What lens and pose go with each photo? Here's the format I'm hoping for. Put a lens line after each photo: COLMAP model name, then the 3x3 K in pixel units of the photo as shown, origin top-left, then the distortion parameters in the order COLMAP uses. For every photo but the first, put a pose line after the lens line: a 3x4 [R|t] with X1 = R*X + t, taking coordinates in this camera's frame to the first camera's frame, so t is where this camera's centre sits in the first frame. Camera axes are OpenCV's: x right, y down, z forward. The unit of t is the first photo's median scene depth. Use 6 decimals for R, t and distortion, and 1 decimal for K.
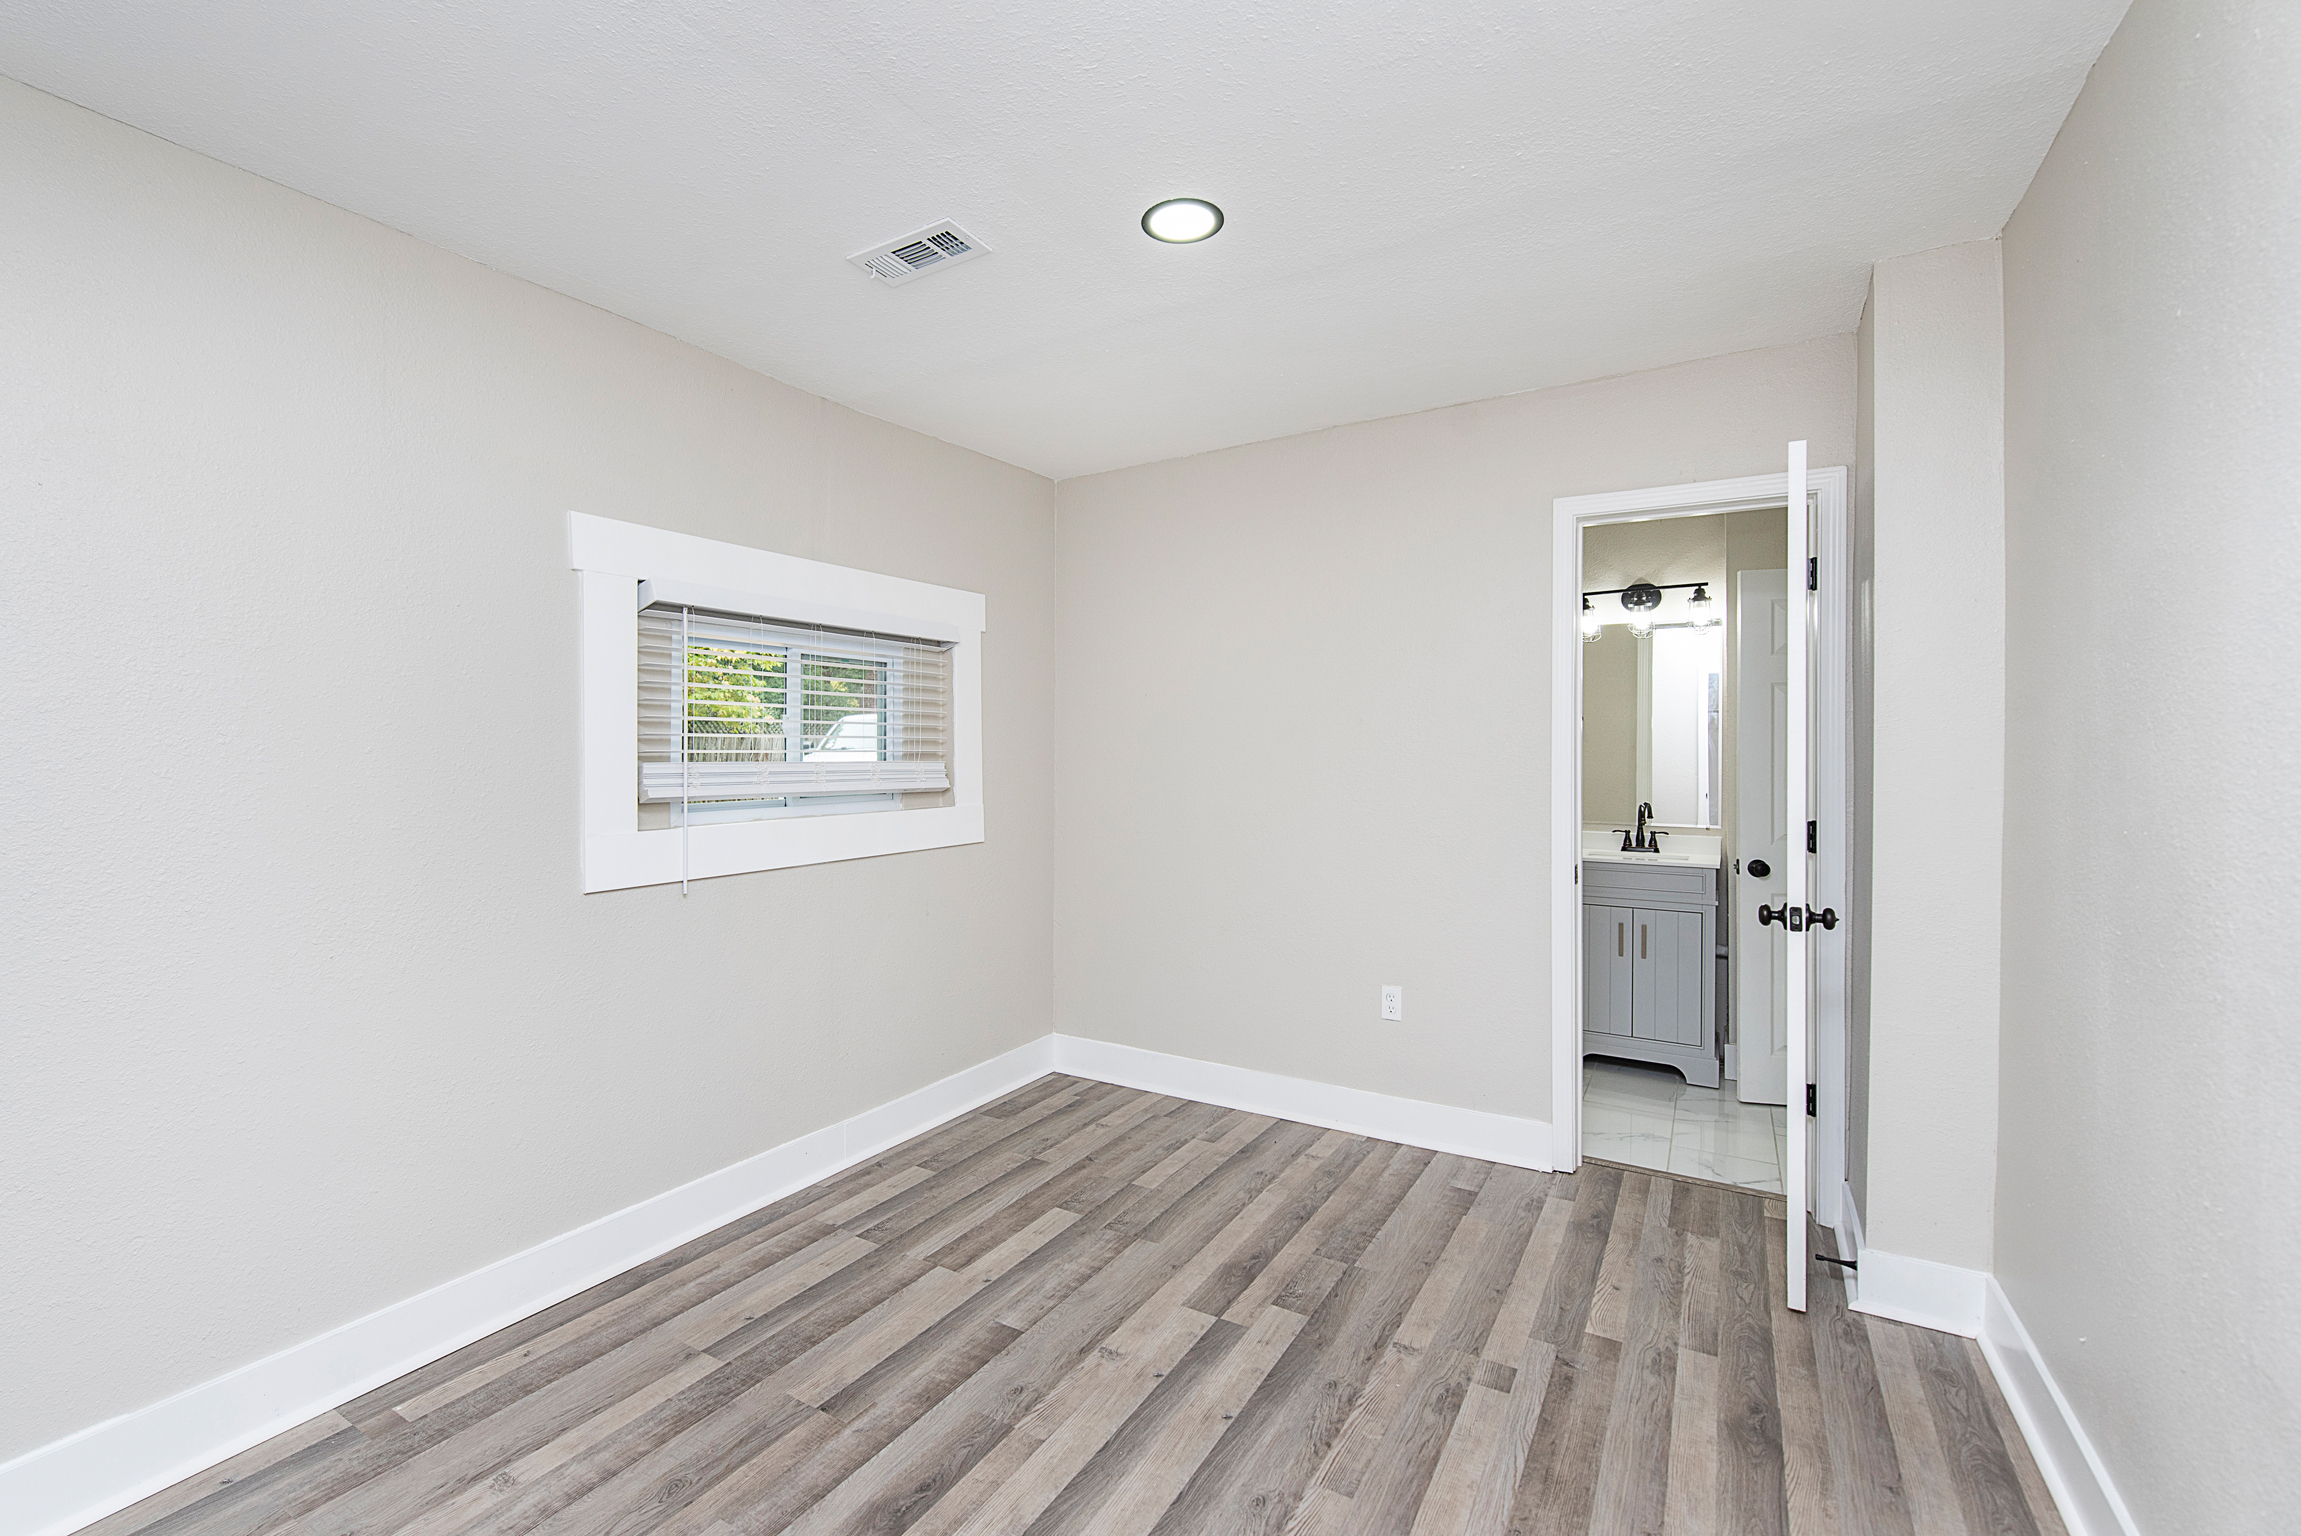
lens RADIAL K [[980.2, 0, 1123.5], [0, 980.2, 766.1], [0, 0, 1]] dist [0.001846, -0.000995]
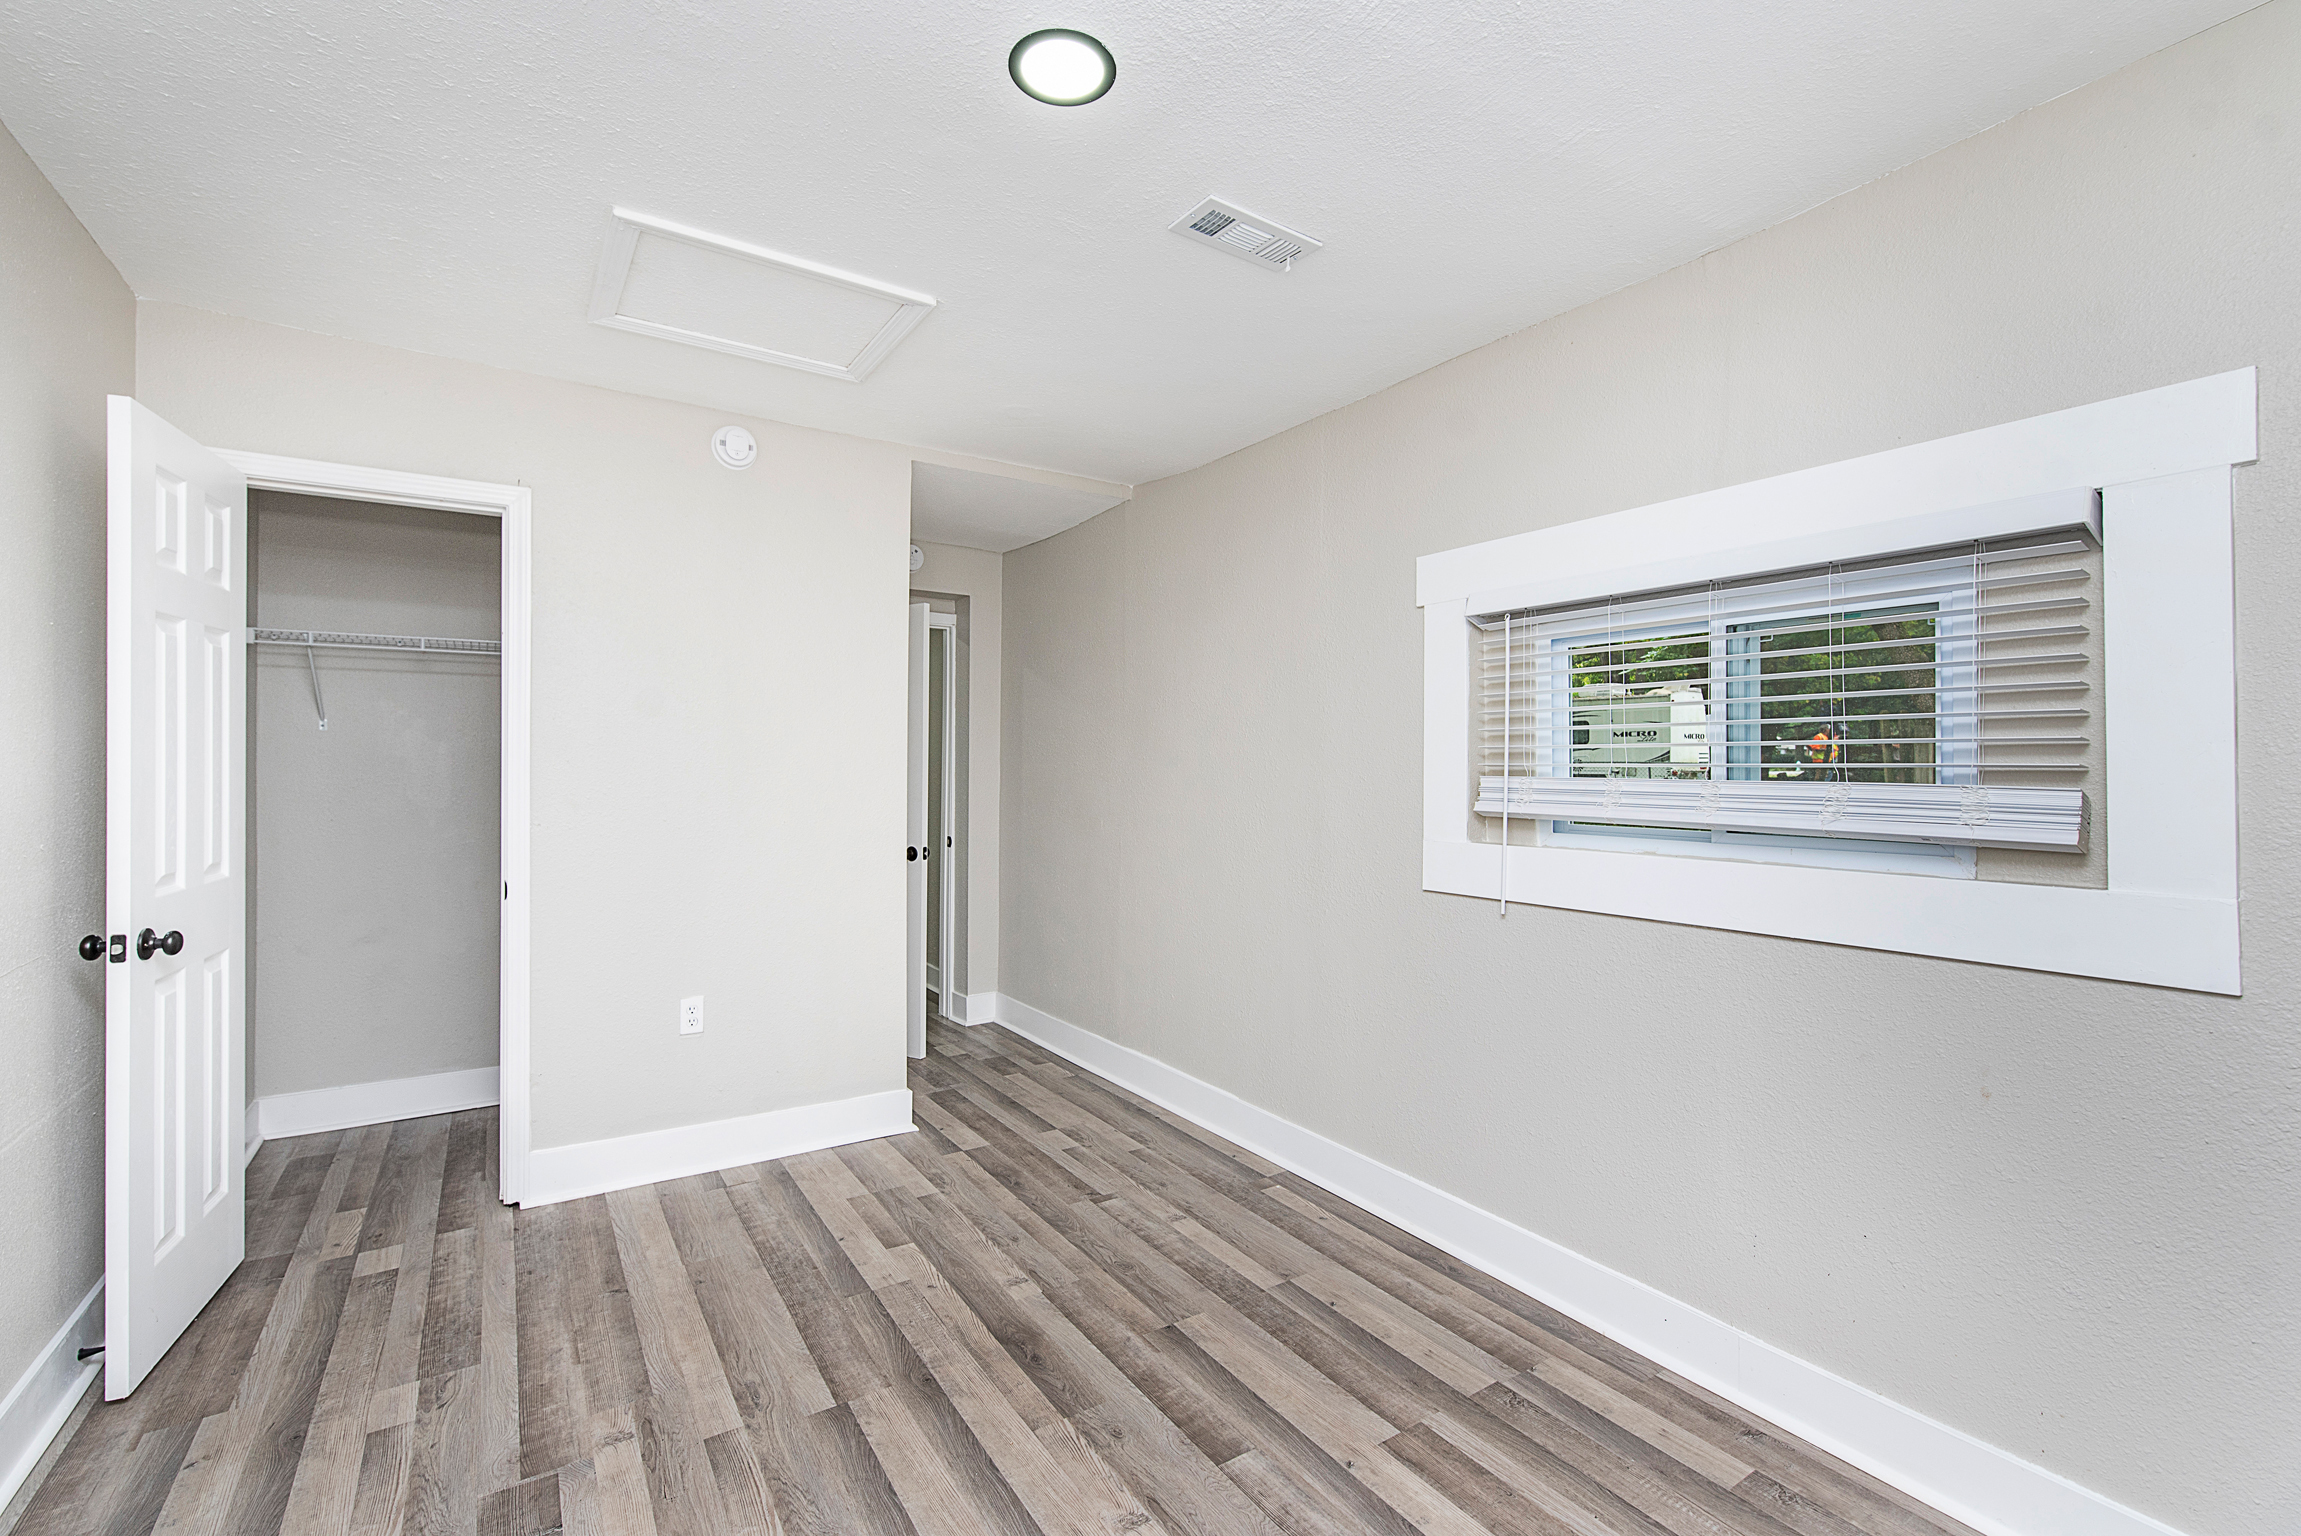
lens RADIAL K [[980.2, 0, 1123.5], [0, 980.2, 766.1], [0, 0, 1]] dist [0.001846, -0.000995]
pose [[-0.435880, 0.002569, -0.900001, 0.601510], [-0.014214, 0.999852, 0.009738, -0.018840], [0.899892, 0.017037, -0.435779, 1.133734]]
